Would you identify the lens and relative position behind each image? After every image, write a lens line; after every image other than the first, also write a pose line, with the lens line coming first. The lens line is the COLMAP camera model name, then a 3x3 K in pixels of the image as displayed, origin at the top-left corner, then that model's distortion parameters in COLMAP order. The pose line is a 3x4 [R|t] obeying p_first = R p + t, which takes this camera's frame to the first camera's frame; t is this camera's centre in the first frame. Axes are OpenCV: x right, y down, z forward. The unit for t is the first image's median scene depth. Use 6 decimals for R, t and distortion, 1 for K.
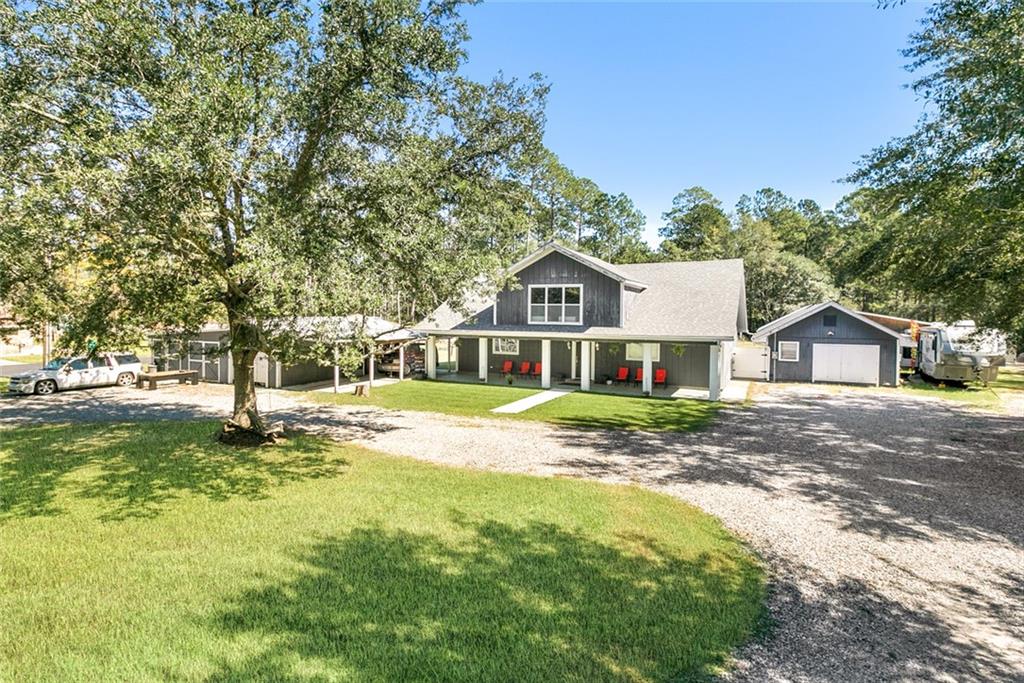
lens RADIAL K [[480.6, 0, 512.0], [0, 480.6, 341.5], [0, 0, 1]] dist [-0.001392, 0.000036]
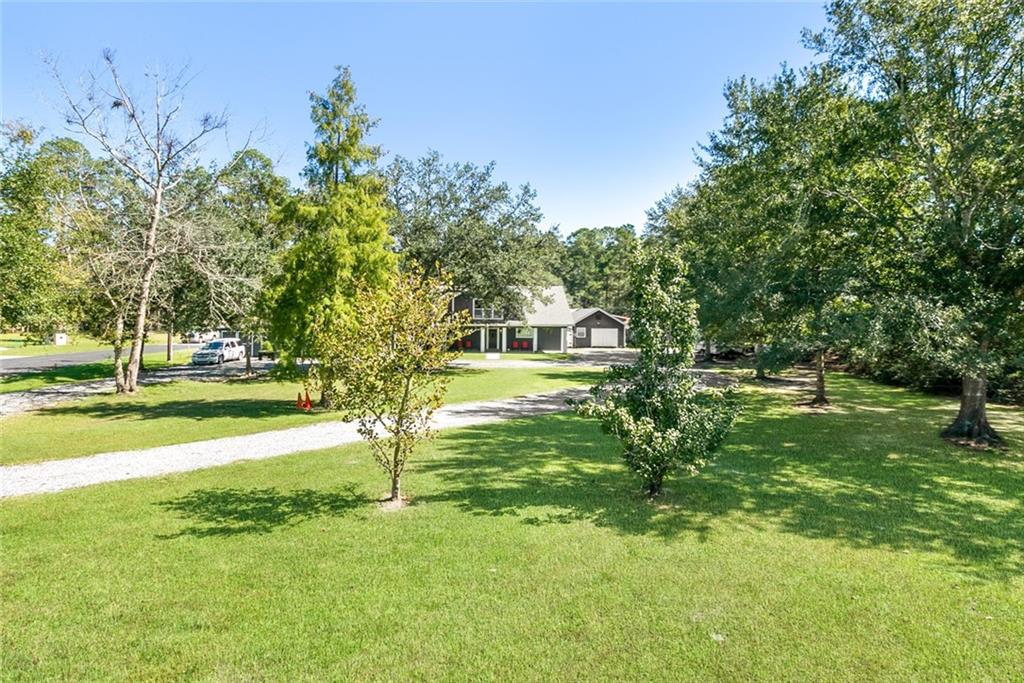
lens RADIAL K [[480.6, 0, 512.0], [0, 480.6, 341.5], [0, 0, 1]] dist [-0.001392, 0.000036]
pose [[0.870545, -0.028039, 0.491289, -0.763029], [0.027756, 0.999584, 0.007866, 0.039725], [-0.491305, 0.006788, 0.870961, -0.695230]]
